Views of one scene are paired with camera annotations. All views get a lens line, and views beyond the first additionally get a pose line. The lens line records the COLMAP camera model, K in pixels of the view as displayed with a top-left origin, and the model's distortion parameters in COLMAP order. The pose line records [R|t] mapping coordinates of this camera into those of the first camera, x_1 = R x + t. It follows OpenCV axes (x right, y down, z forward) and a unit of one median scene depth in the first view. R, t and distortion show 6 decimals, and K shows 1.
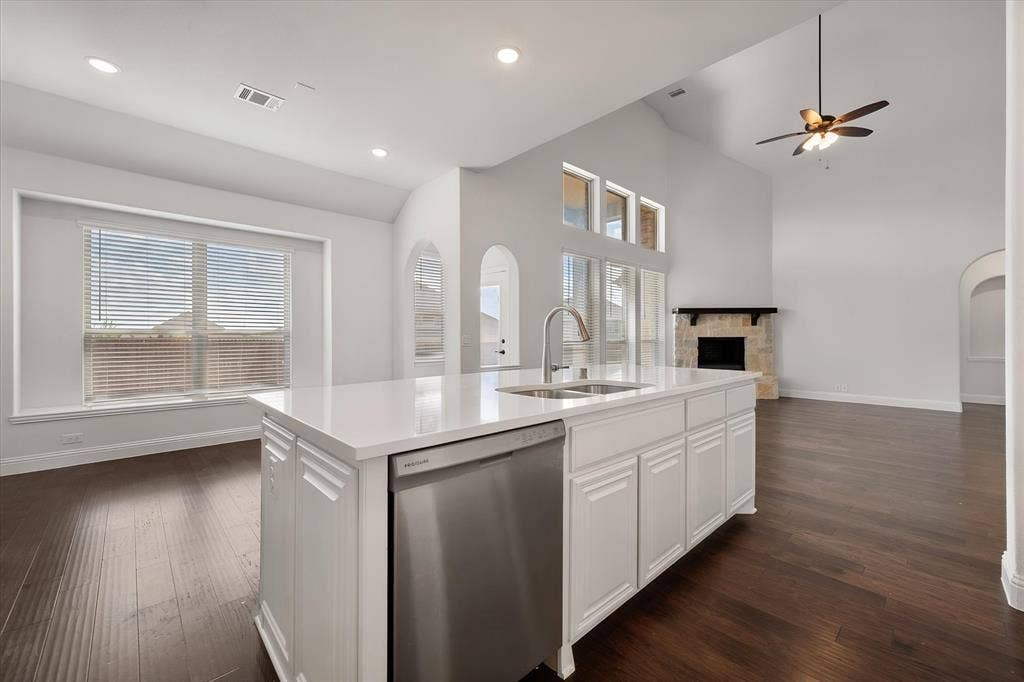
lens RADIAL K [[401.2, 0, 517.8], [0, 401.2, 334.1], [0, 0, 1]] dist [-0.002114, -0.000206]
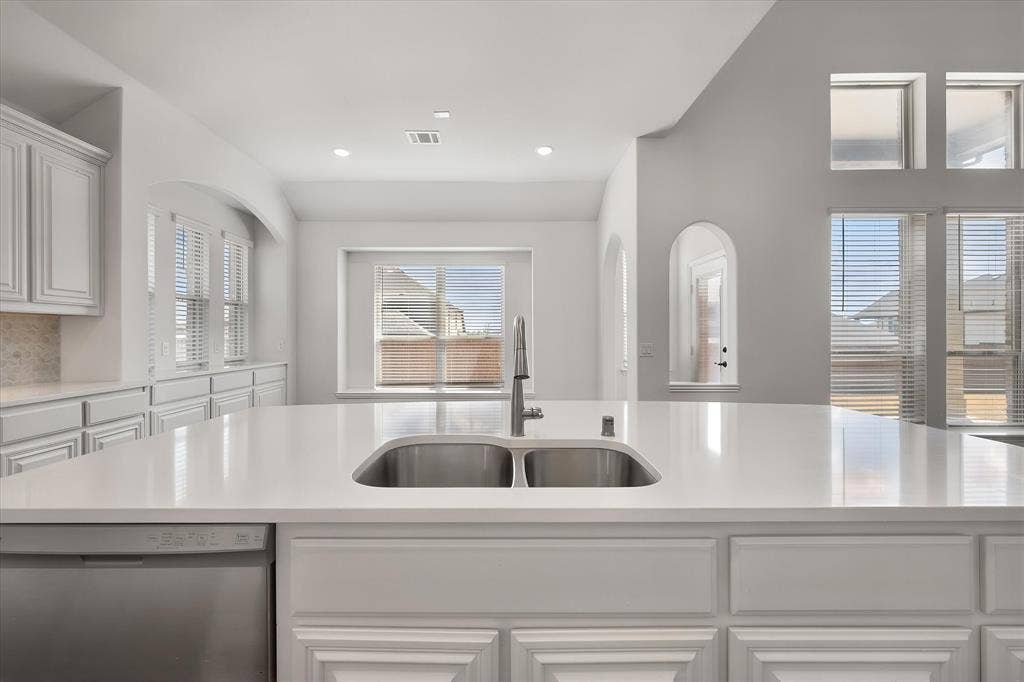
lens RADIAL K [[401.2, 0, 517.8], [0, 401.2, 334.1], [0, 0, 1]] dist [-0.002114, -0.000206]
pose [[0.734510, -0.000694, -0.678598, 0.232254], [0.005740, 0.999970, 0.005190, -0.021886], [0.678574, -0.007708, 0.734492, 0.234193]]
